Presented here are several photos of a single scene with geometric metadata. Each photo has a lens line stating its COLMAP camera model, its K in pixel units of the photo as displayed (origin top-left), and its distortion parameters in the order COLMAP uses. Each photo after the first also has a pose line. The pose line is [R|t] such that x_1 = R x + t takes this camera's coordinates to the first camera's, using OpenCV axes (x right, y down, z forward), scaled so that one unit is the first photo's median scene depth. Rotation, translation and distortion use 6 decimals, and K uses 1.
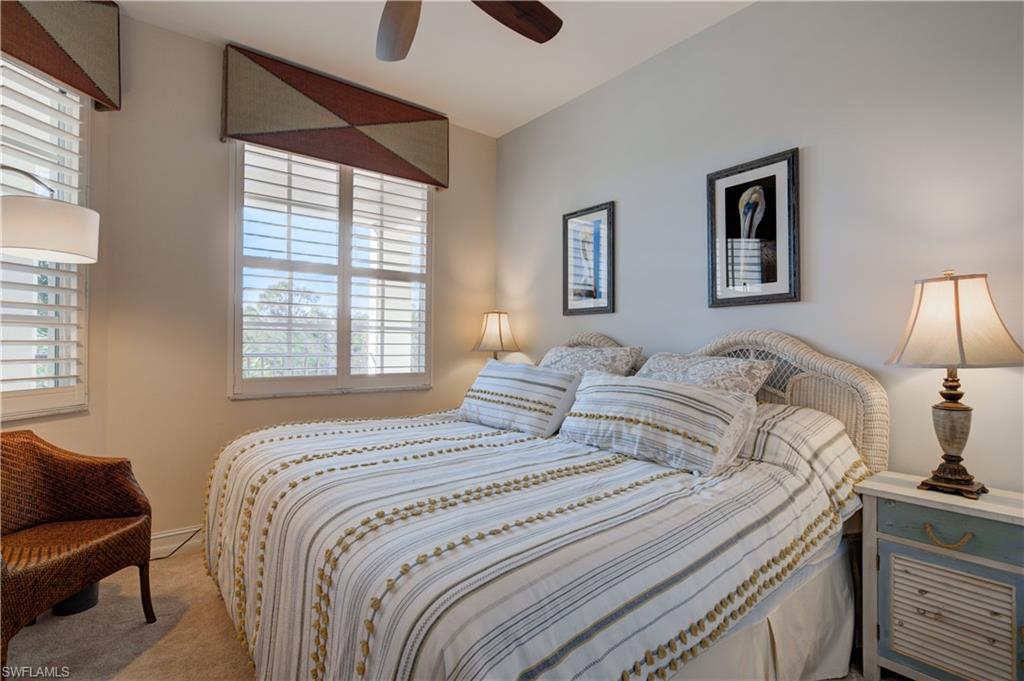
lens RADIAL K [[490.6, 0, 510.4], [0, 490.6, 345.6], [0, 0, 1]] dist [-0.019180, -0.000093]
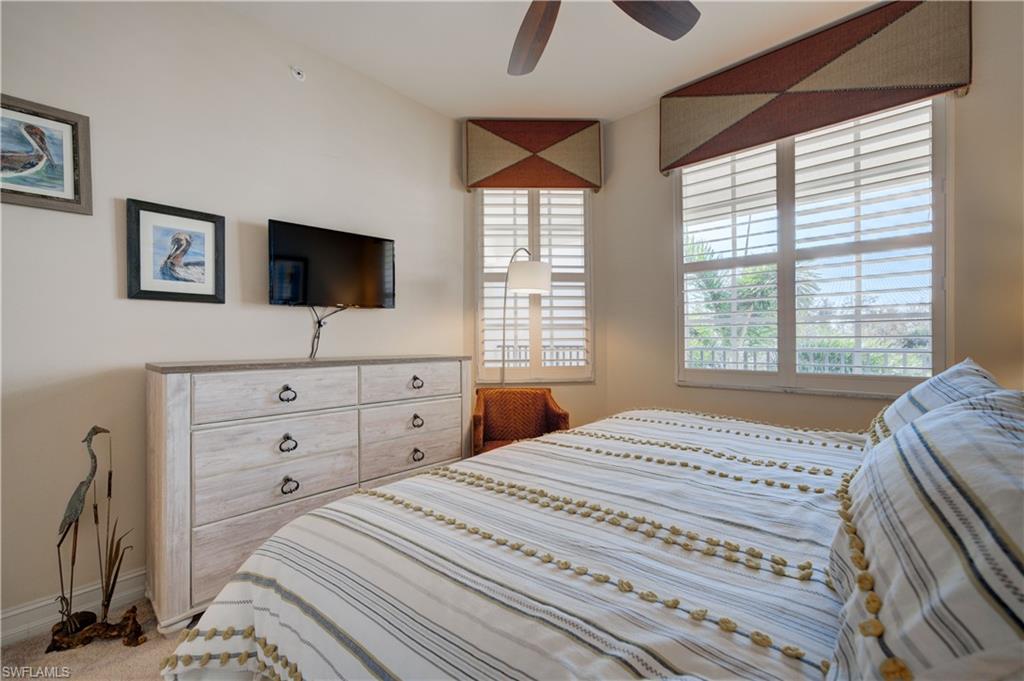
lens RADIAL K [[415.9, 0, 506.4], [0, 415.9, 335.1], [0, 0, 1]] dist [0.011801, 0.000373]
pose [[0.170312, -0.018031, -0.985225, 0.369513], [0.006112, 0.999833, -0.017242, 0.002117], [0.985371, -0.003085, 0.170394, 0.408889]]
